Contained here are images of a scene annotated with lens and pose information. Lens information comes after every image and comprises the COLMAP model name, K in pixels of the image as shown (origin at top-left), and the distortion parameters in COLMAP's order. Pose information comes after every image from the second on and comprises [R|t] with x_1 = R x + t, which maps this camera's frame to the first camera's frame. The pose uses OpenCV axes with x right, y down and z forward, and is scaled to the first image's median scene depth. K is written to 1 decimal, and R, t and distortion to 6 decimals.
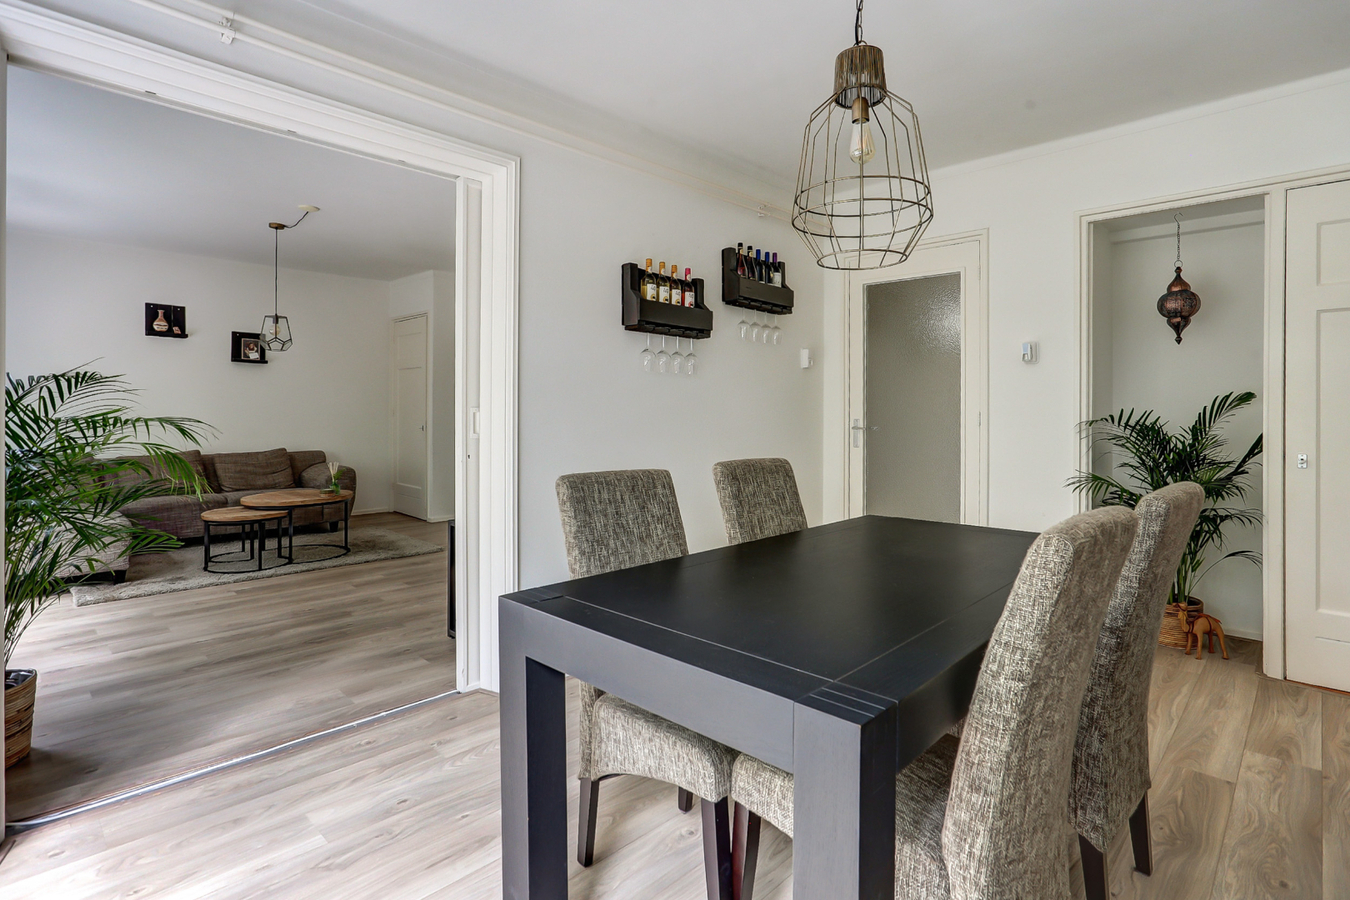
lens RADIAL K [[669.3, 0, 680.0], [0, 669.3, 414.8], [0, 0, 1]] dist [-0.020222, 0.010866]
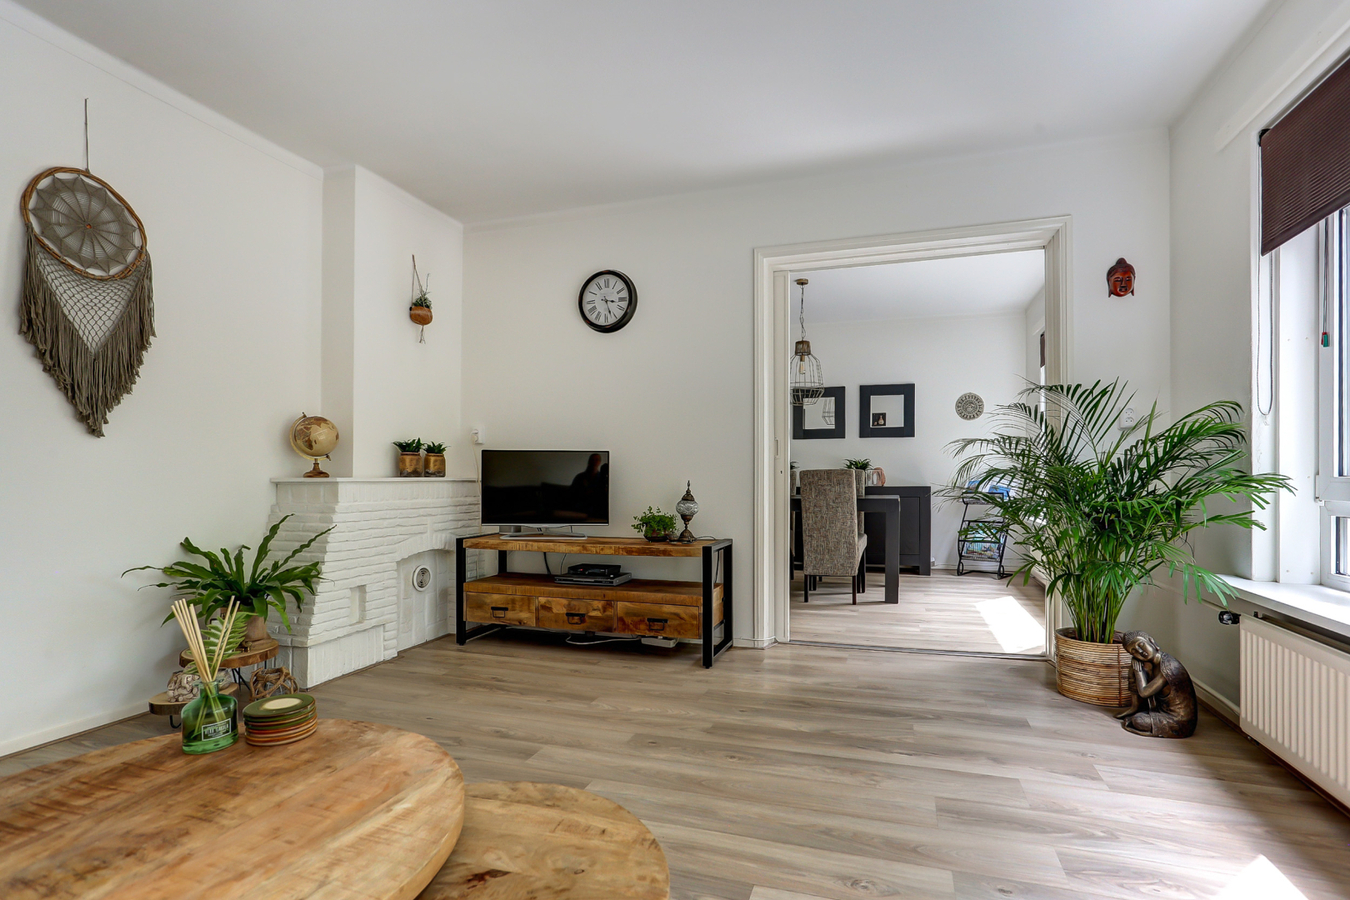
lens RADIAL K [[669.3, 0, 695.7], [0, 669.3, 473.5], [0, 0, 1]] dist [-0.020222, 0.010866]
pose [[-0.452865, -0.000915, 0.891579, -0.681265], [0.010810, 0.999920, 0.006517, 0.026540], [-0.891514, 0.012589, -0.452819, 0.828395]]
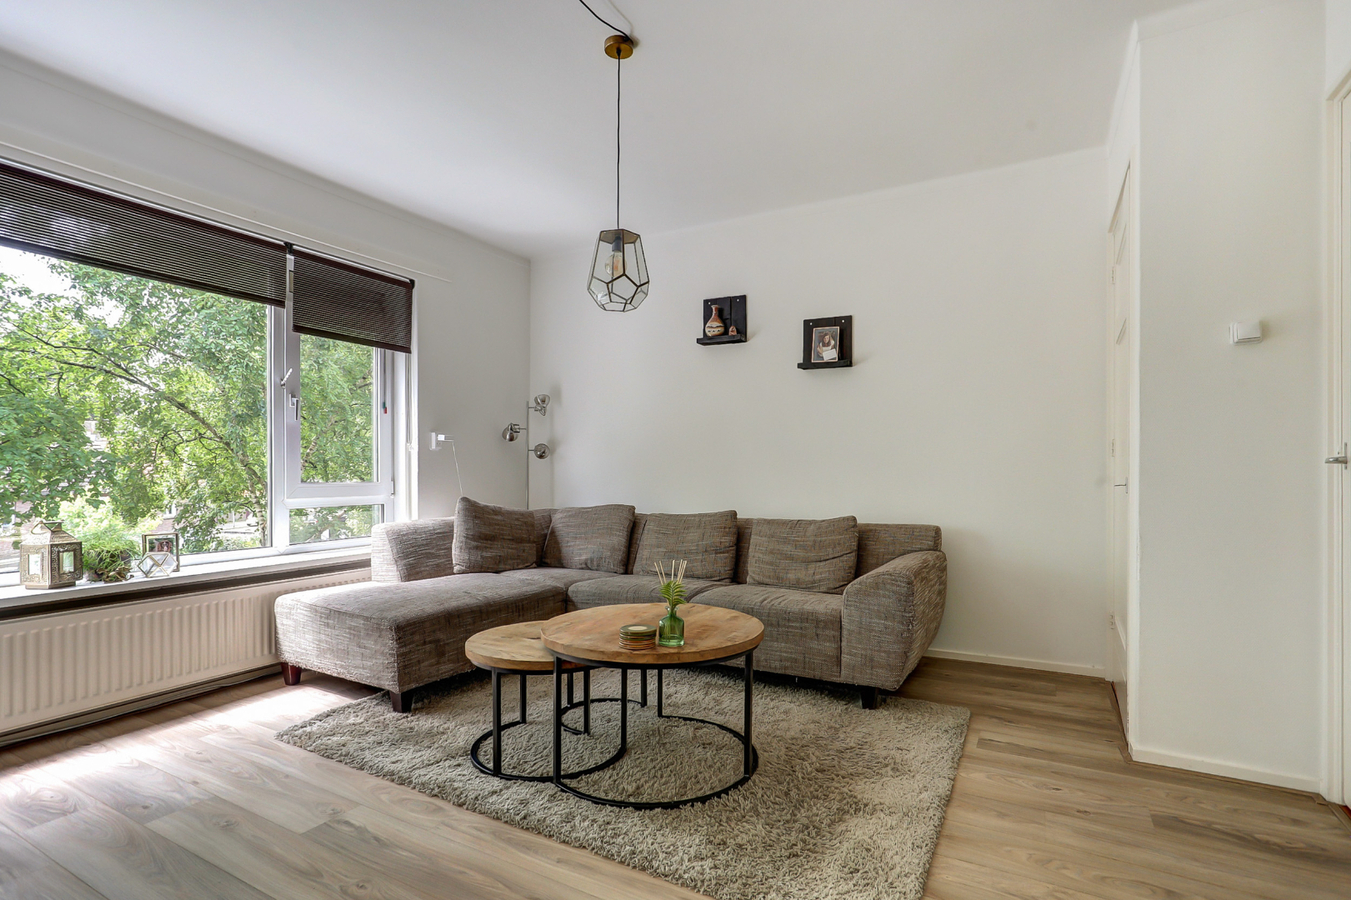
lens RADIAL K [[669.8, 0, 665.4], [0, 669.8, 473.0], [0, 0, 1]] dist [-0.020222, 0.010866]
pose [[0.247840, -0.001831, -0.968799, -0.119412], [-0.007935, 0.999961, -0.003920, 0.019689], [0.968768, 0.008659, 0.247816, 0.777119]]
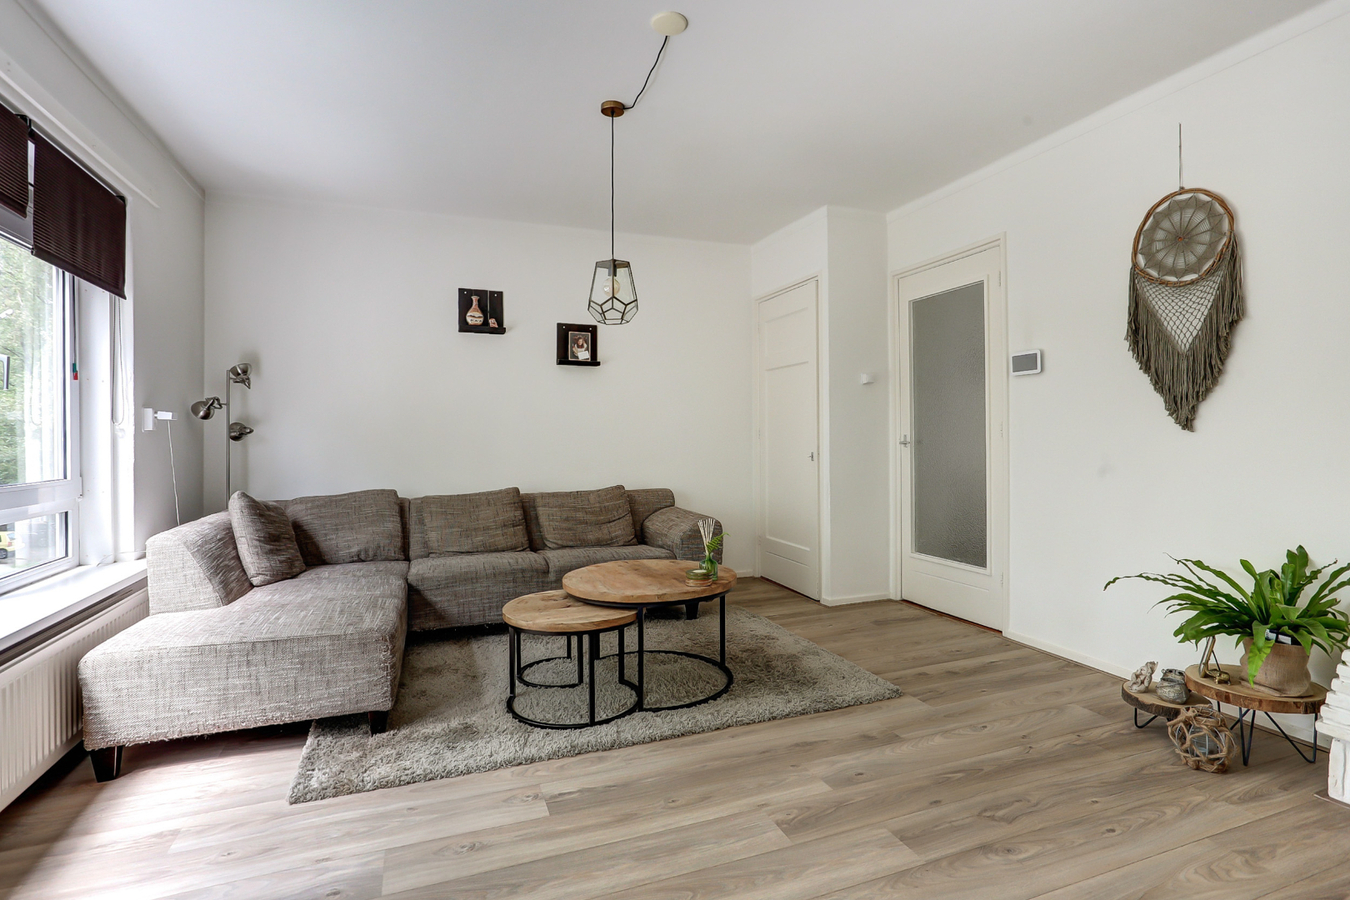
lens RADIAL K [[669.3, 0, 681.9], [0, 669.3, 432.4], [0, 0, 1]] dist [-0.020222, 0.010866]
pose [[0.908065, -0.015970, -0.418525, -0.264906], [0.009592, 0.999804, -0.017337, 0.008261], [0.418719, 0.011729, 0.908040, 0.423680]]
